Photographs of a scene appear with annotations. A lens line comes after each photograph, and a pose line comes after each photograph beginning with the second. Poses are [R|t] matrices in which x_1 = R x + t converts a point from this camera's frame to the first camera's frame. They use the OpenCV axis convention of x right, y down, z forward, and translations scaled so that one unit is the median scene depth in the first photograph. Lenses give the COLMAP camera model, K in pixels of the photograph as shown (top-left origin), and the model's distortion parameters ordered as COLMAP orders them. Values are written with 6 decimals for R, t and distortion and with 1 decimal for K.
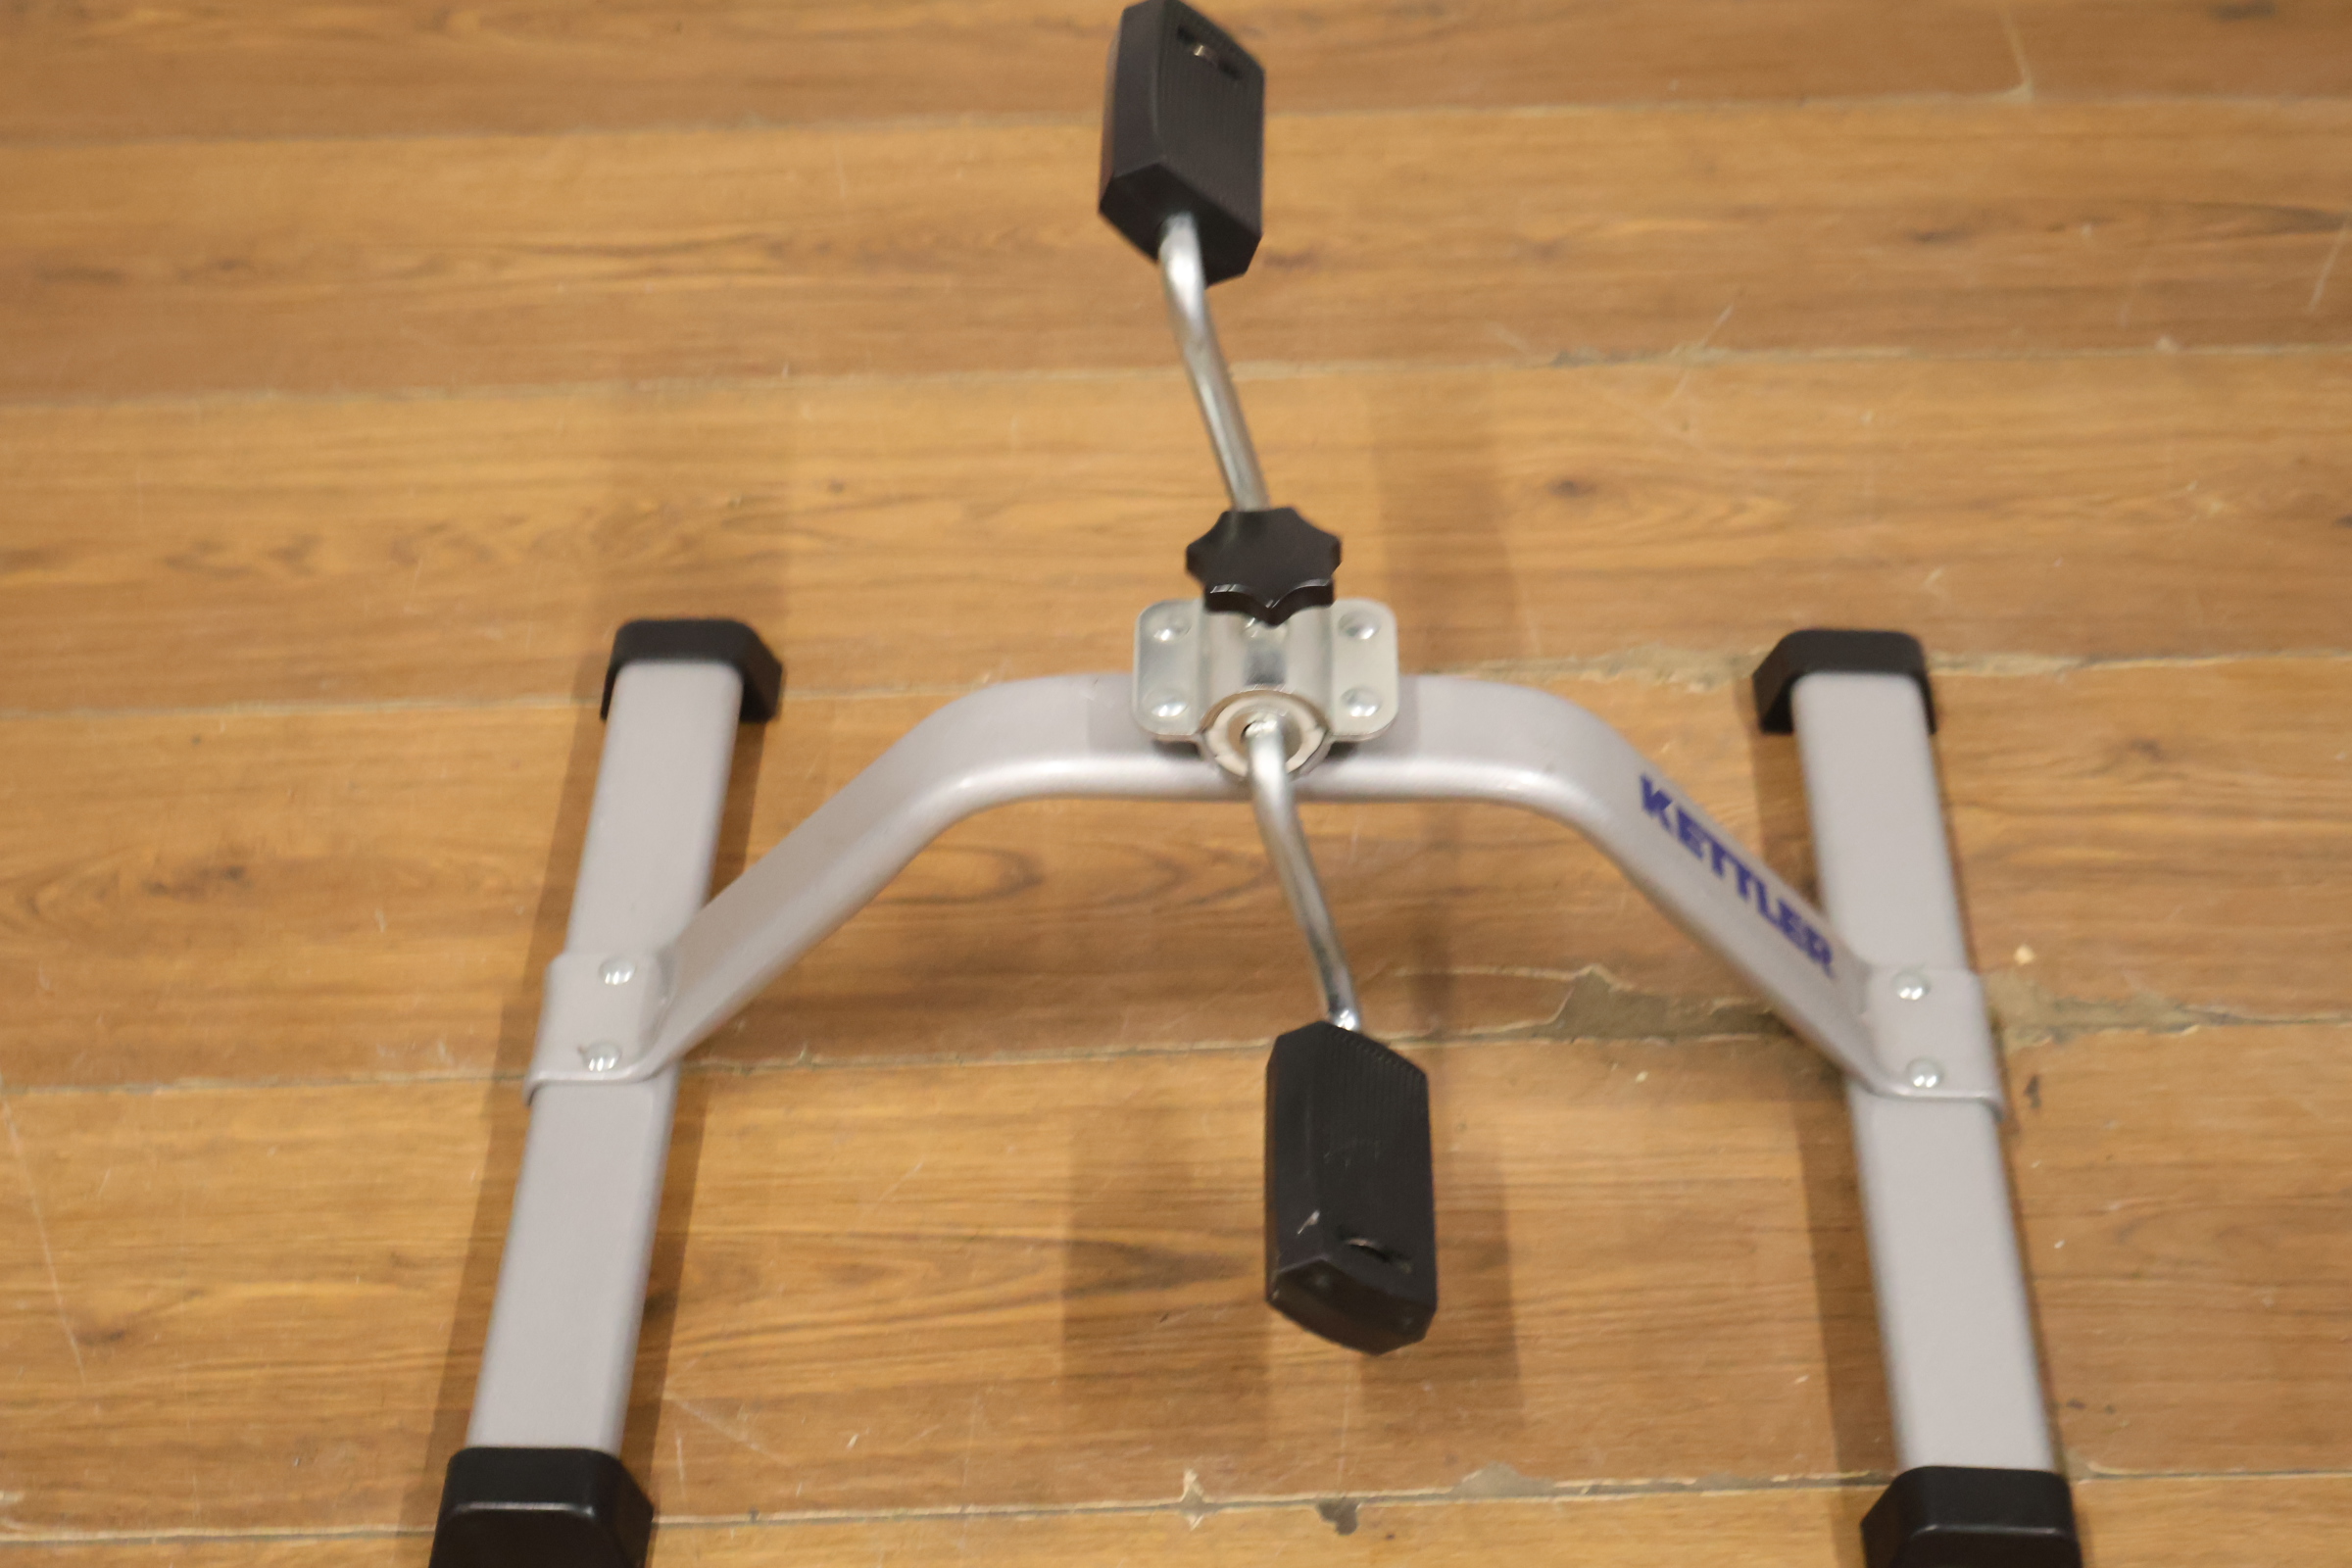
lens RADIAL K [[3692.4, 0, 1172.2], [0, 3692.4, 777.3], [0, 0, 1]] dist [0.013123, 0.000000]
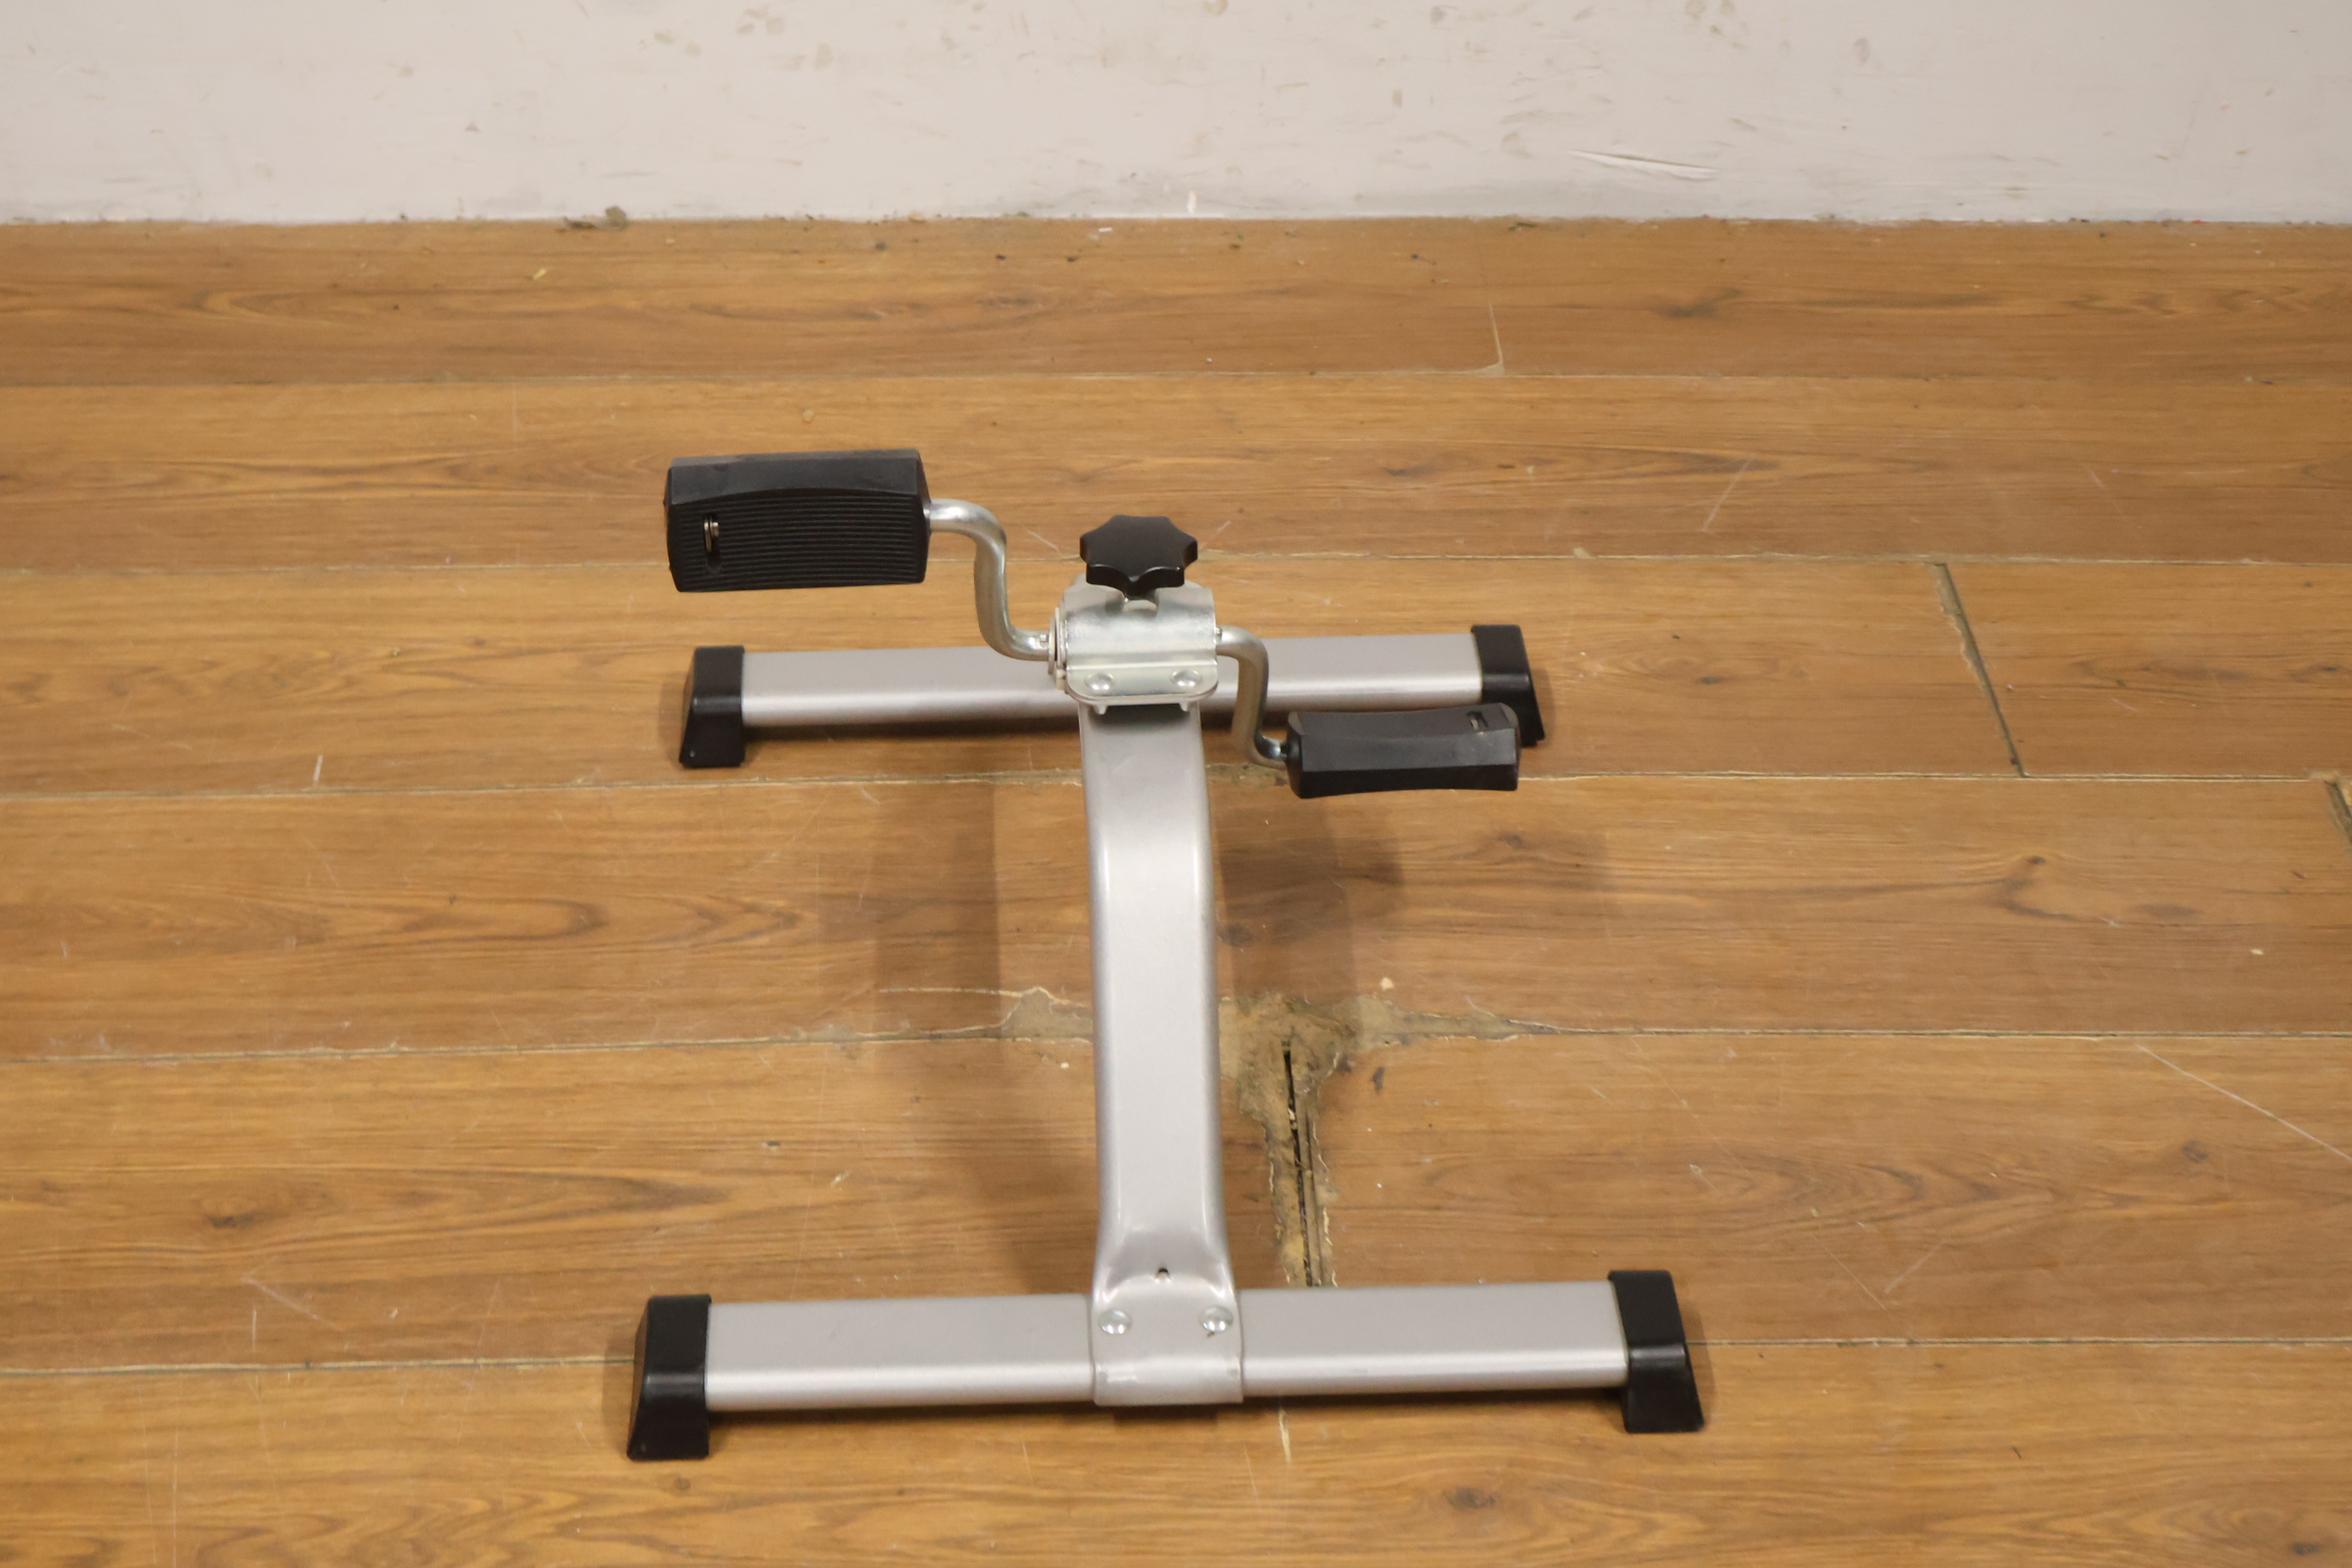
lens RADIAL K [[3692.4, 0, 1167.8], [0, 3692.4, 790.6], [0, 0, 1]] dist [0.013123, 0.000000]
pose [[0.999916, 0.009851, 0.008472, 0.138959], [-0.008610, 0.990707, -0.135742, 0.145924], [-0.009731, 0.135658, 0.990708, -0.228311]]
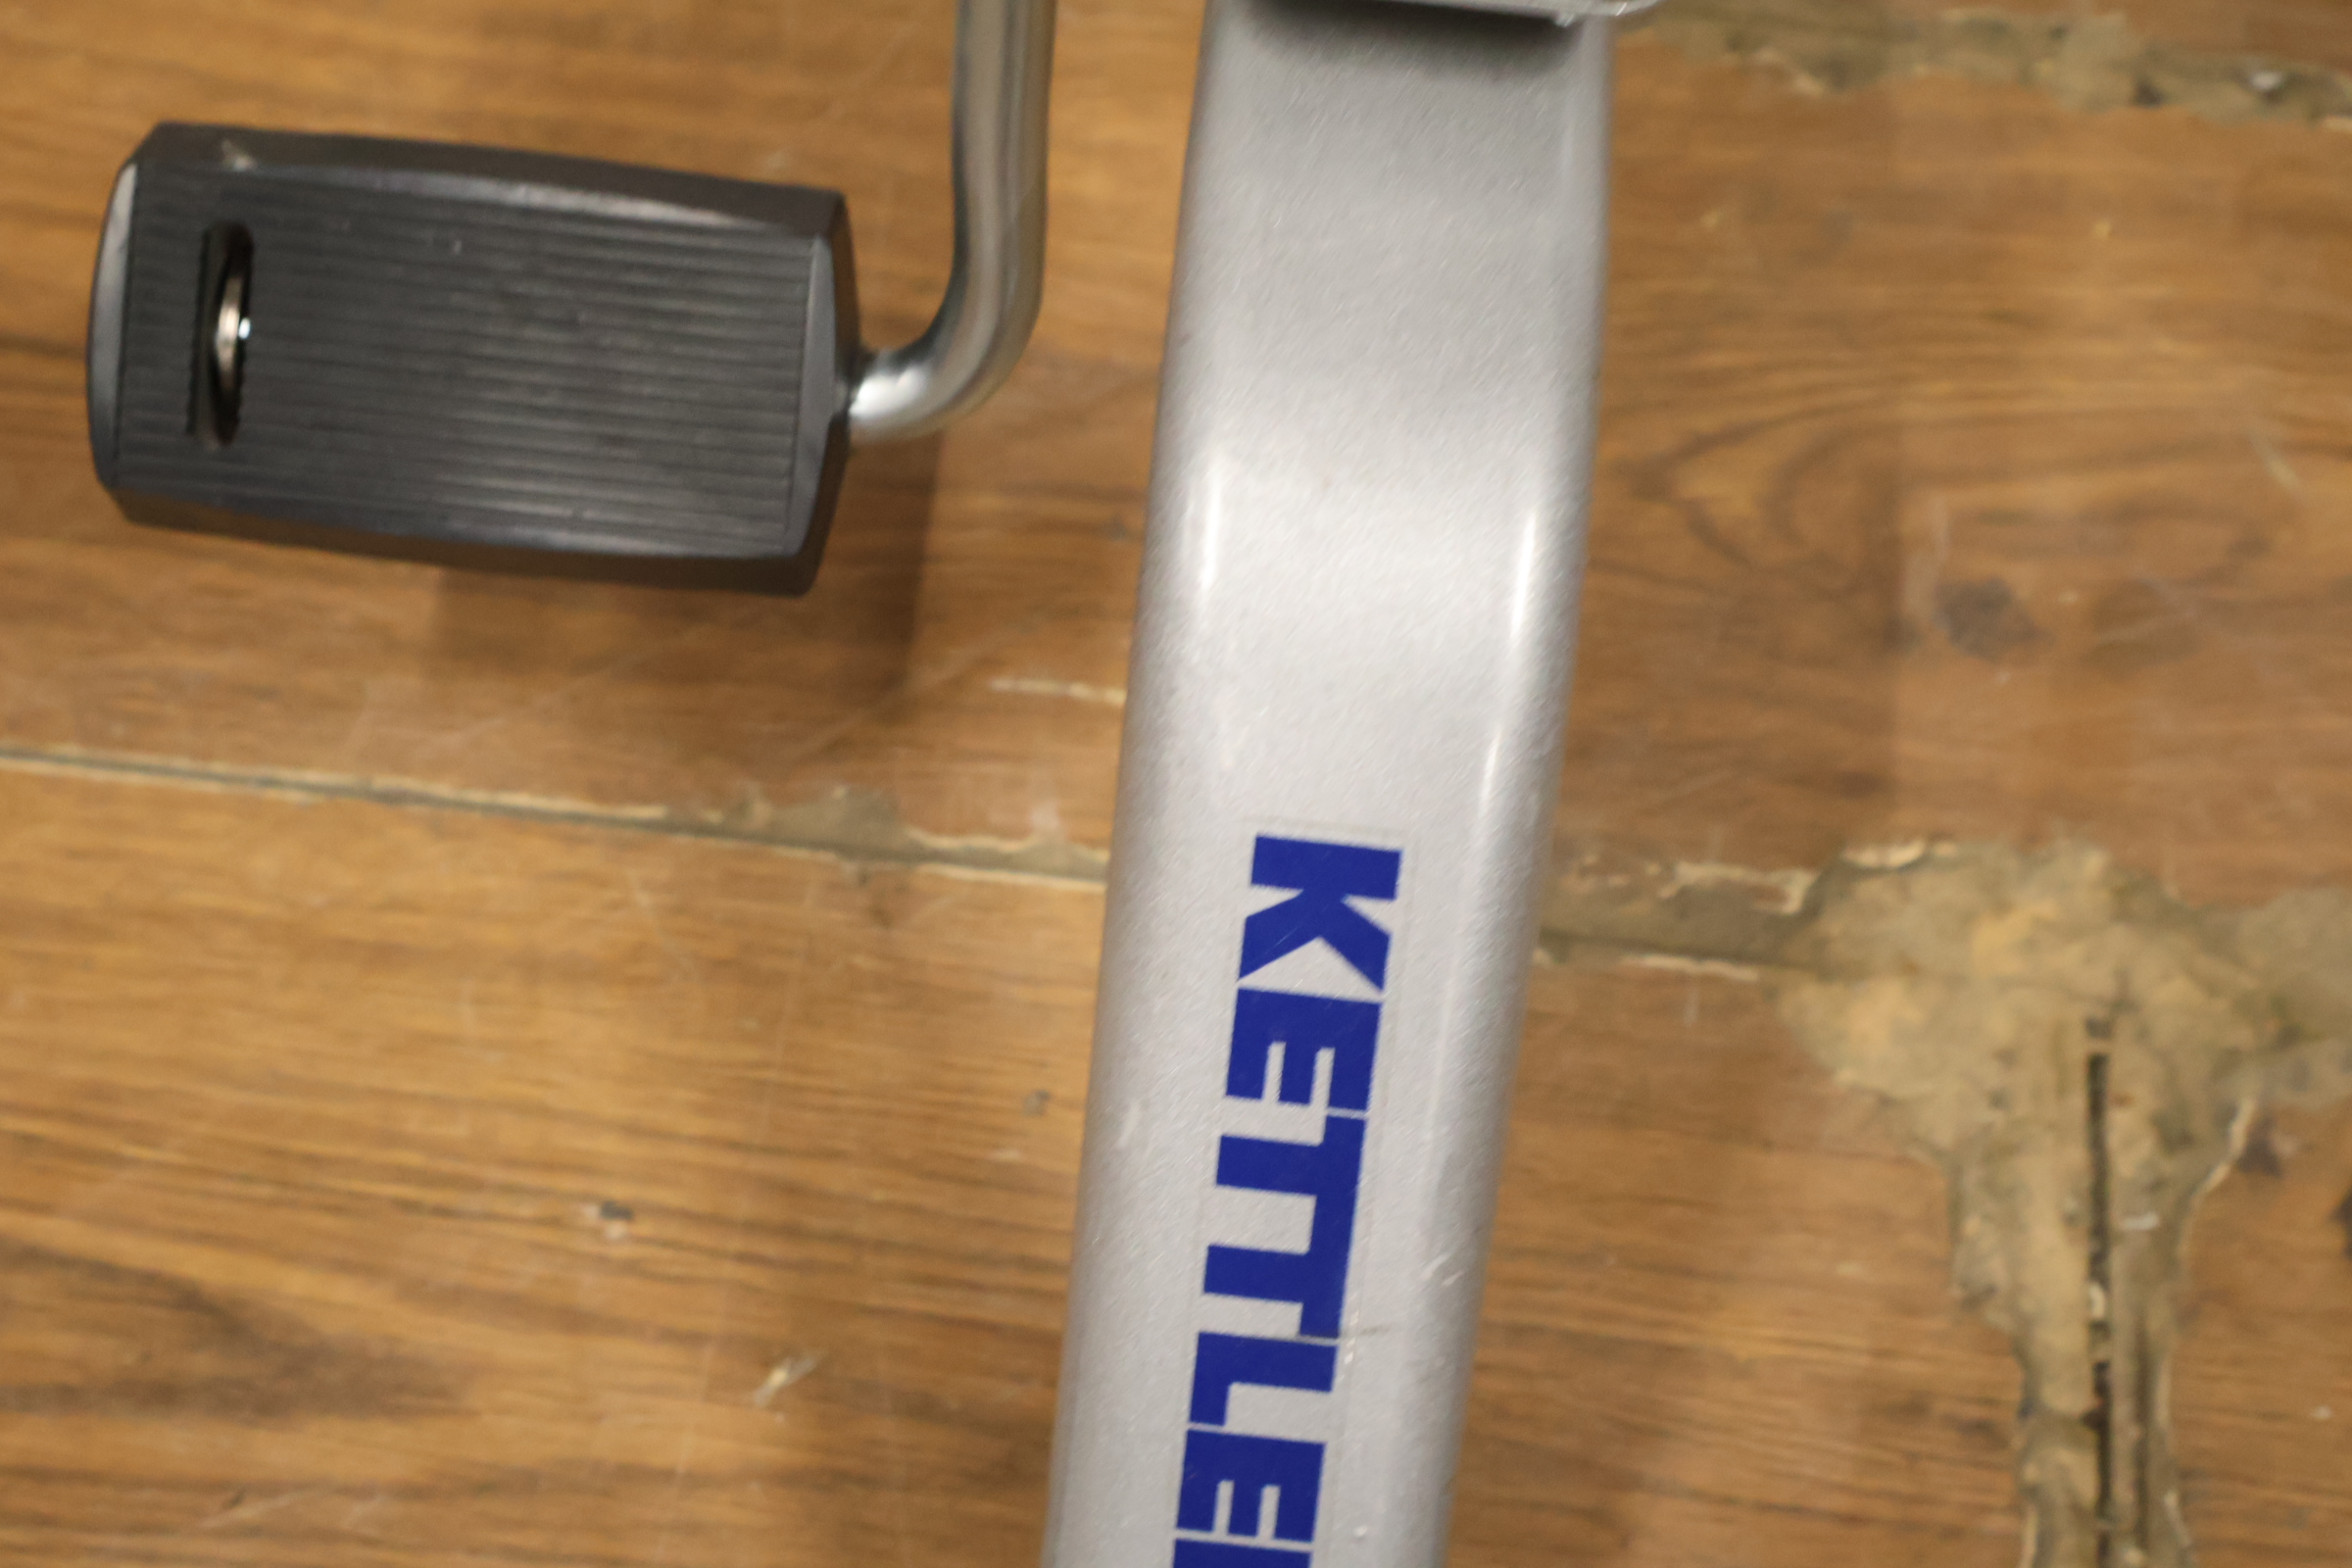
lens RADIAL K [[3692.4, 0, 1167.5], [0, 3692.4, 799.8], [0, 0, 1]] dist [0.013123, 0.000000]
pose [[0.987590, 0.153392, -0.033714, 0.094079], [-0.138055, 0.950229, 0.279295, -0.058767], [0.074877, -0.271174, 0.959613, 0.538369]]
